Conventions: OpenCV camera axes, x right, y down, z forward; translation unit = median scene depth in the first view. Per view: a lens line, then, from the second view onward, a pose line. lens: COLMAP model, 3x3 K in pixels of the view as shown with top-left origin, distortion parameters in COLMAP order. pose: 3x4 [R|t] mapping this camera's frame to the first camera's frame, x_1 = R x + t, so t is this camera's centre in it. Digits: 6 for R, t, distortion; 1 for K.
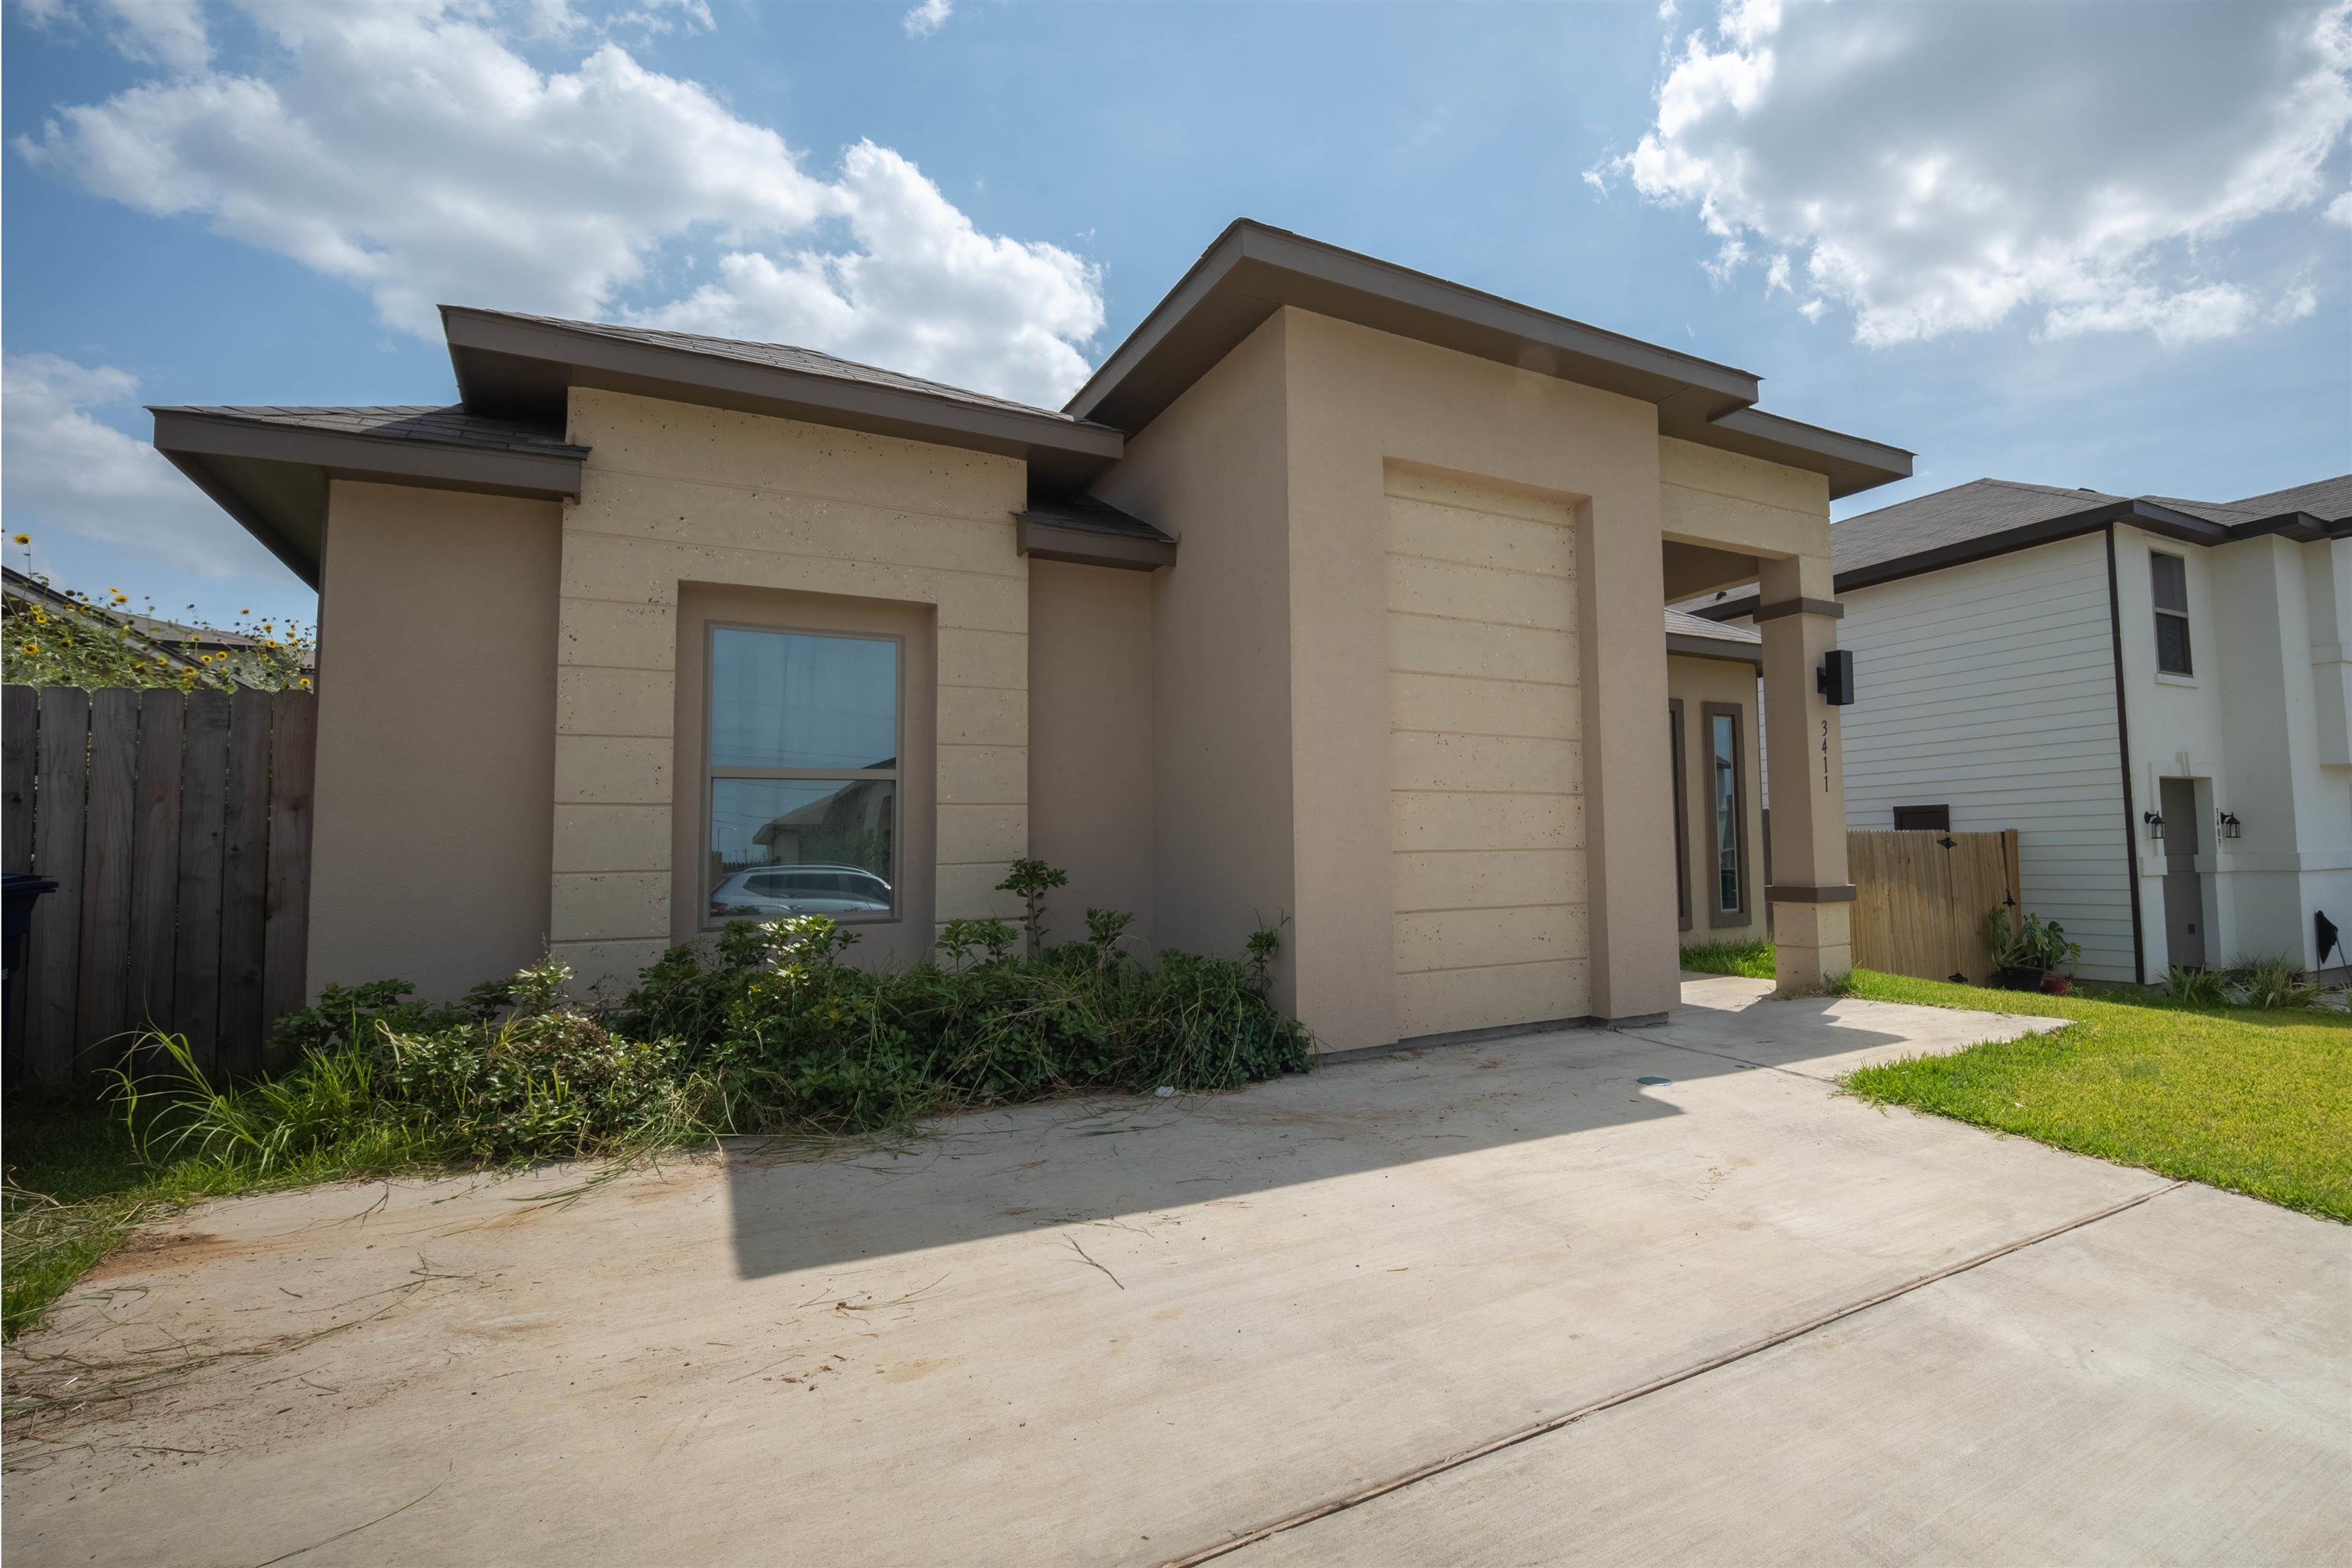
lens RADIAL K [[1229.9, 0, 1177.8], [0, 1229.9, 764.8], [0, 0, 1]] dist [-0.048326, 0.037956]
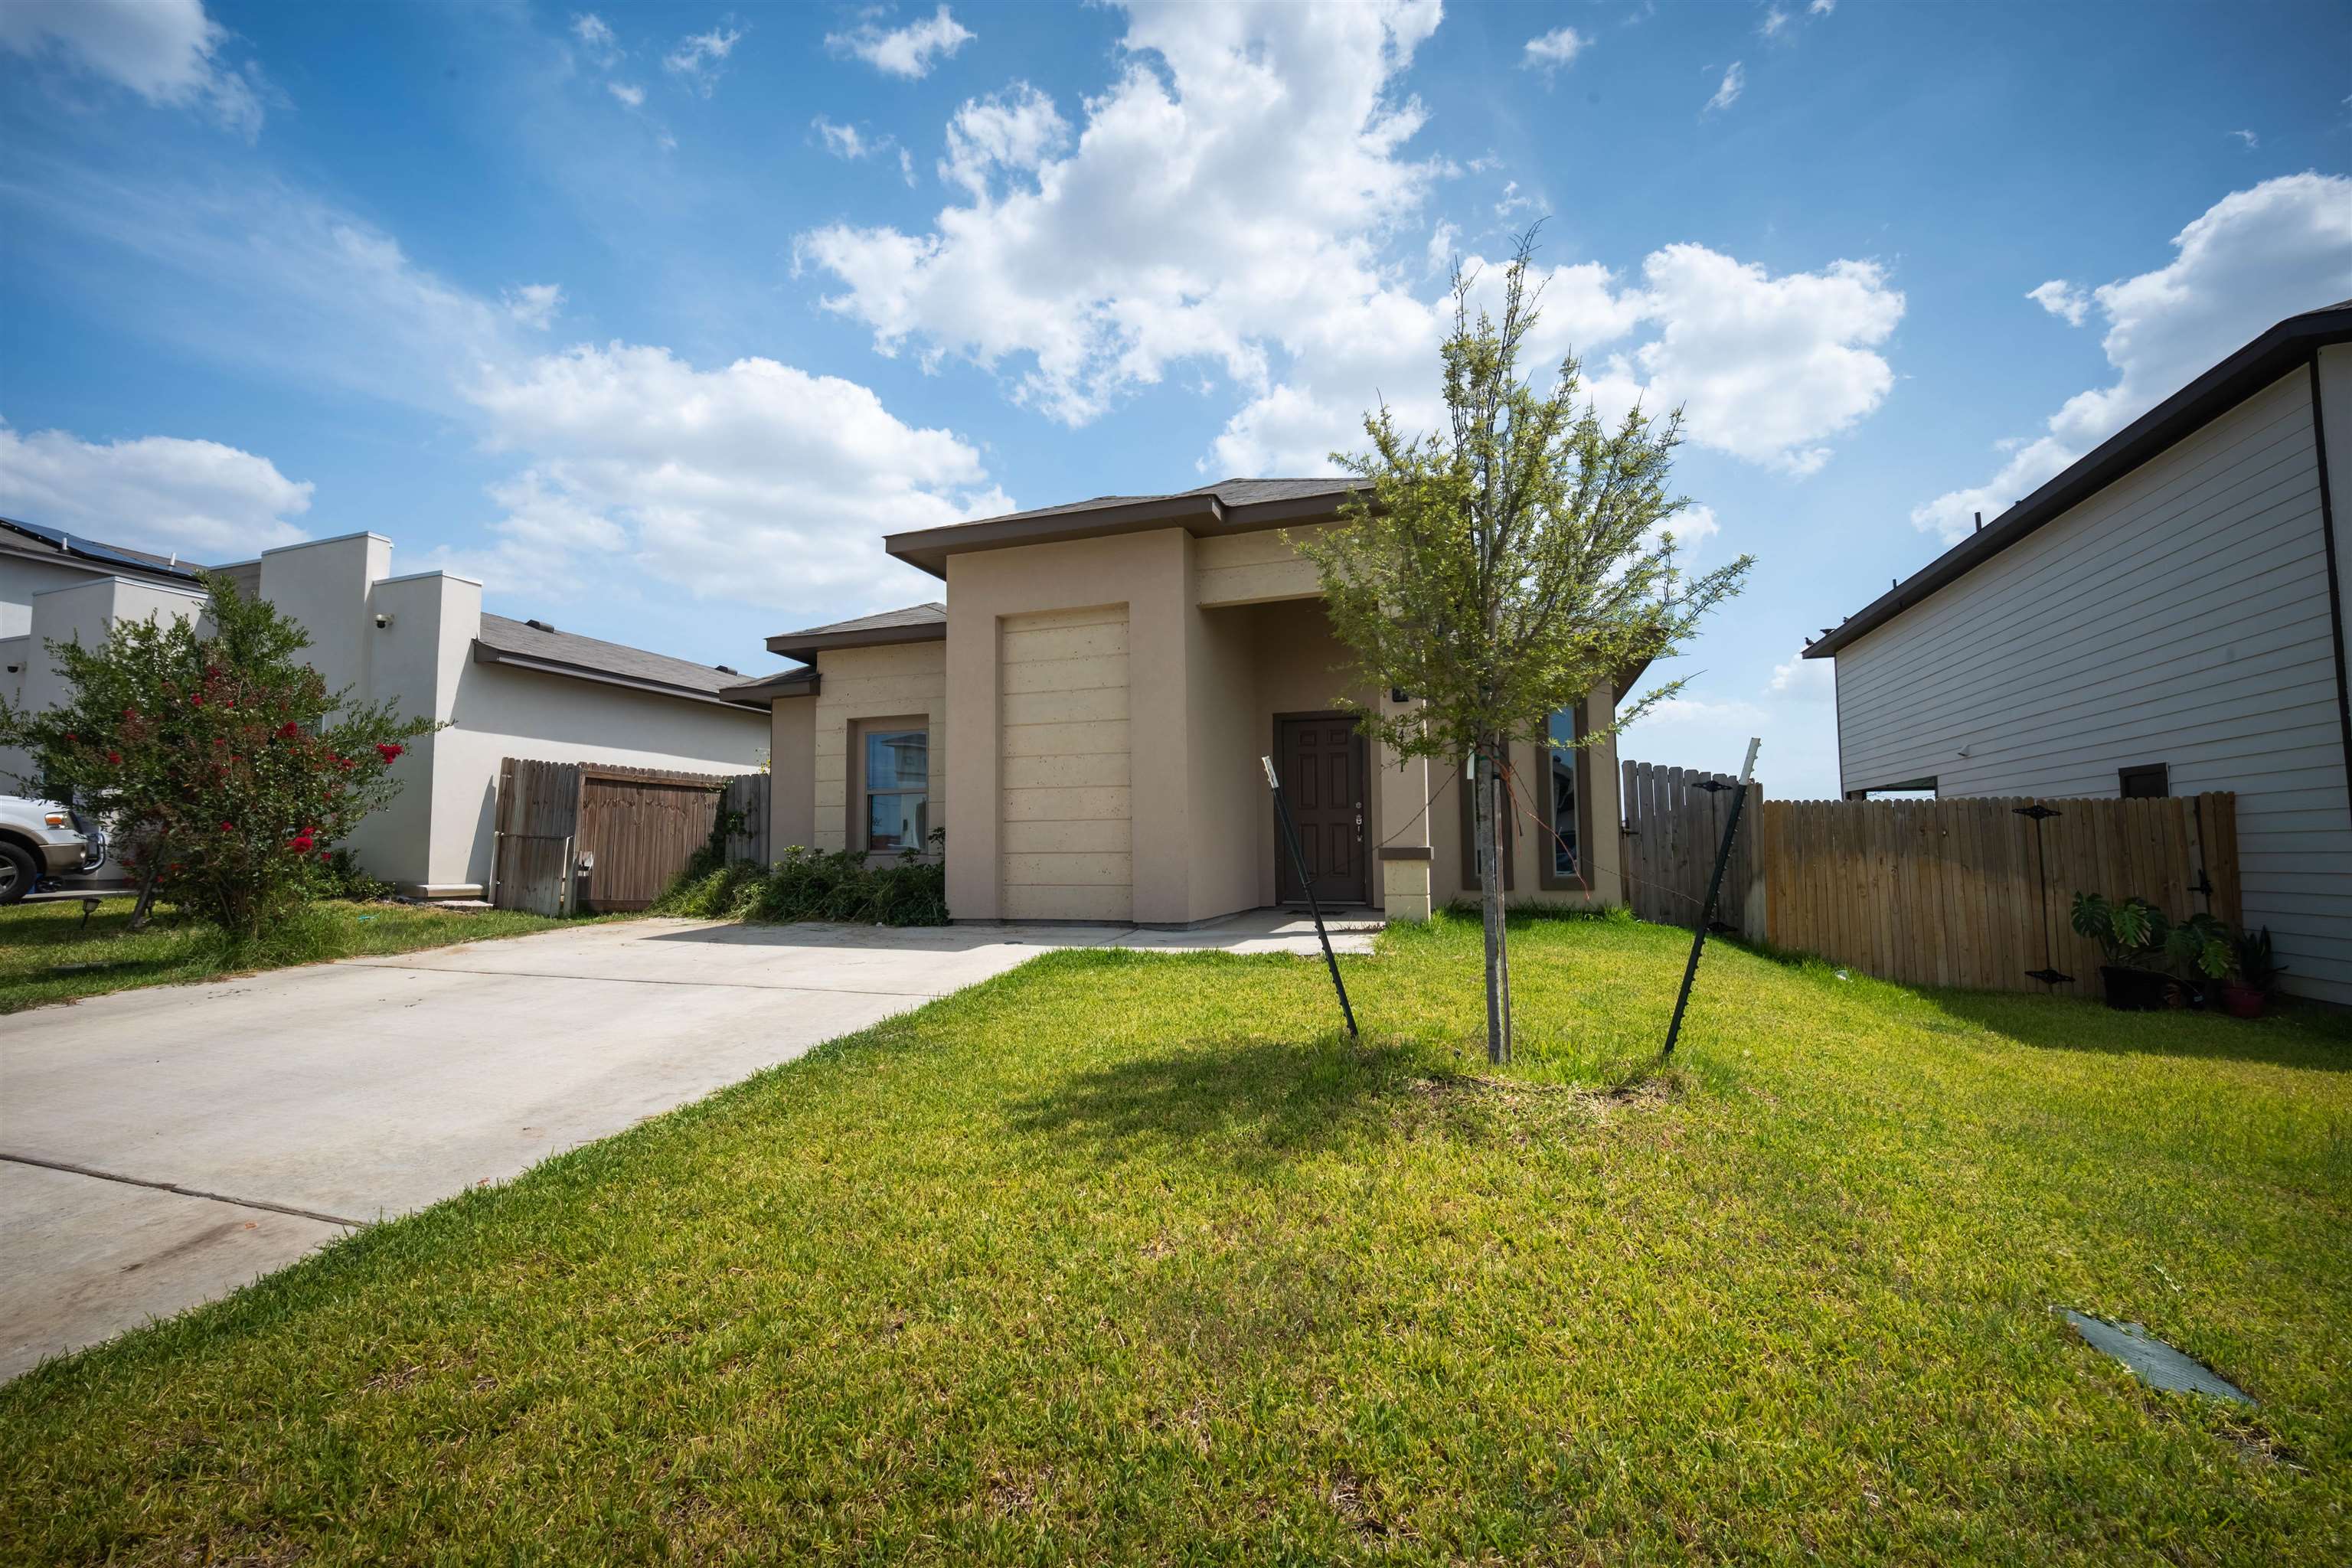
lens RADIAL K [[964.1, 0, 1181.7], [0, 964.1, 789.9], [0, 0, 1]] dist [-0.001353, -0.010736]
pose [[0.617500, -0.038784, -0.785614, 0.700015], [0.051490, 0.998635, -0.008829, 0.022559], [0.784884, -0.034999, 0.618654, 0.130594]]
